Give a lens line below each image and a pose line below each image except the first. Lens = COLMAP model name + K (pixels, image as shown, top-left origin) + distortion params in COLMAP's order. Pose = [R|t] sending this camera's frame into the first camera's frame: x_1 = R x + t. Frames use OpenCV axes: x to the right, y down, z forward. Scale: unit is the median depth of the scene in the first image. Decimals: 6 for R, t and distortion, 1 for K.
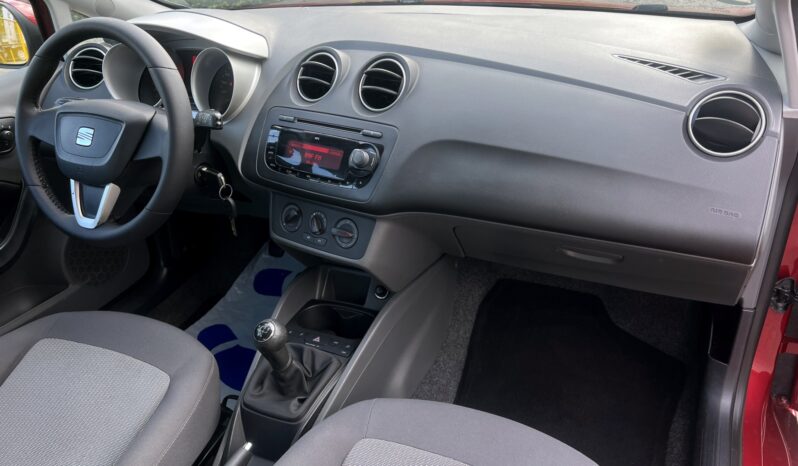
lens RADIAL K [[595.4, 0, 413.4], [0, 595.4, 247.1], [0, 0, 1]] dist [0.079460, -0.163234]
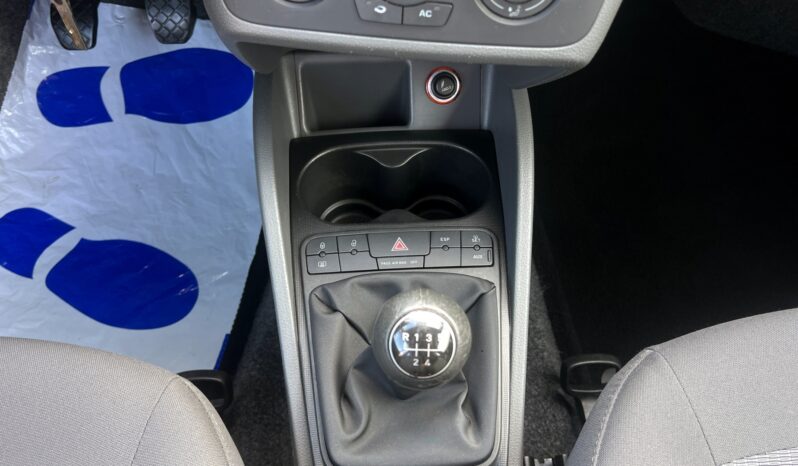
lens RADIAL K [[617.3, 0, 399.0], [0, 617.3, 233.0], [0, 0, 1]] dist [0.038951, -0.050588]
pose [[0.893443, -0.343978, 0.288857, -0.310737], [0.180933, 0.864204, 0.469484, -0.068590], [-0.411123, -0.367193, 0.834354, 0.681983]]
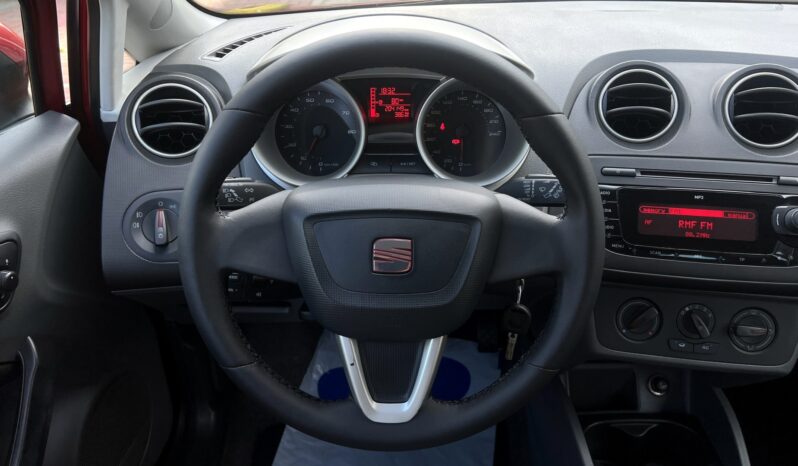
lens RADIAL K [[601.2, 0, 387.4], [0, 601.2, 231.8], [0, 0, 1]] dist [0.081274, -0.146098]
pose [[0.915027, -0.155633, 0.372161, -0.716410], [0.165733, 0.986158, 0.004913, -0.200443], [-0.367774, 0.057184, 0.928155, 0.496972]]
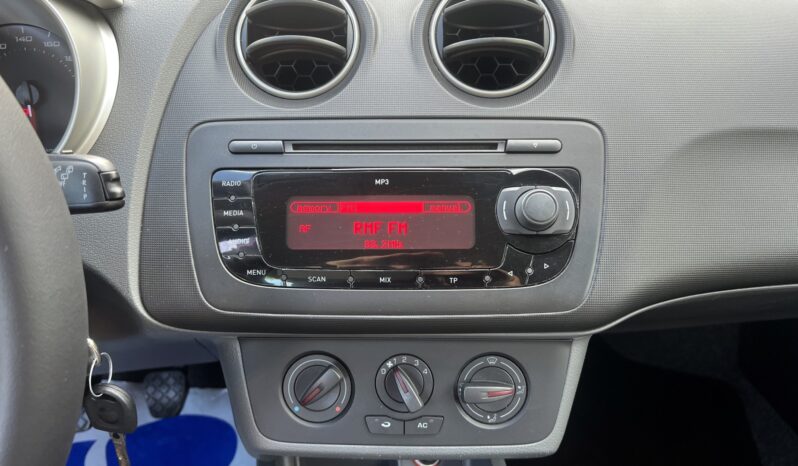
lens RADIAL K [[617.3, 0, 399.0], [0, 617.3, 233.0], [0, 0, 1]] dist [0.038951, -0.050588]
pose [[0.841455, -0.217510, 0.494614, -0.353401], [0.233239, 0.971937, 0.030622, -0.155500], [-0.487394, 0.089596, 0.868573, 0.630402]]
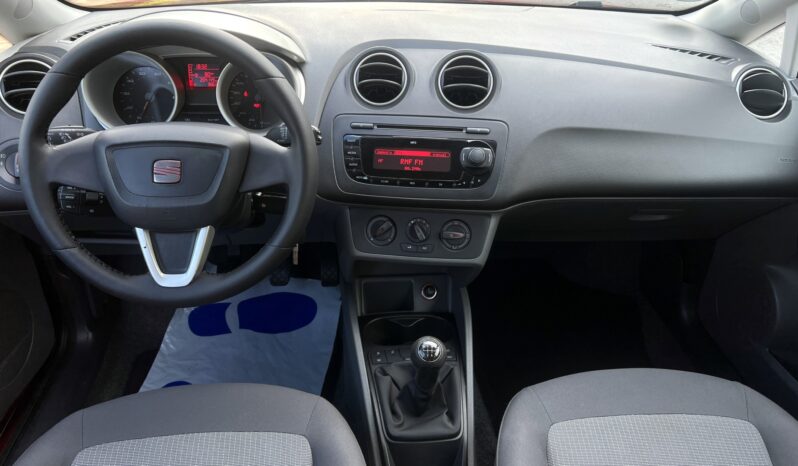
lens RADIAL K [[617.3, 0, 399.0], [0, 617.3, 233.0], [0, 0, 1]] dist [0.038951, -0.050588]
pose [[0.874448, -0.173499, 0.453032, -0.640120], [0.179922, 0.983245, 0.029269, -0.071274], [-0.450520, 0.055916, 0.891014, 0.136842]]
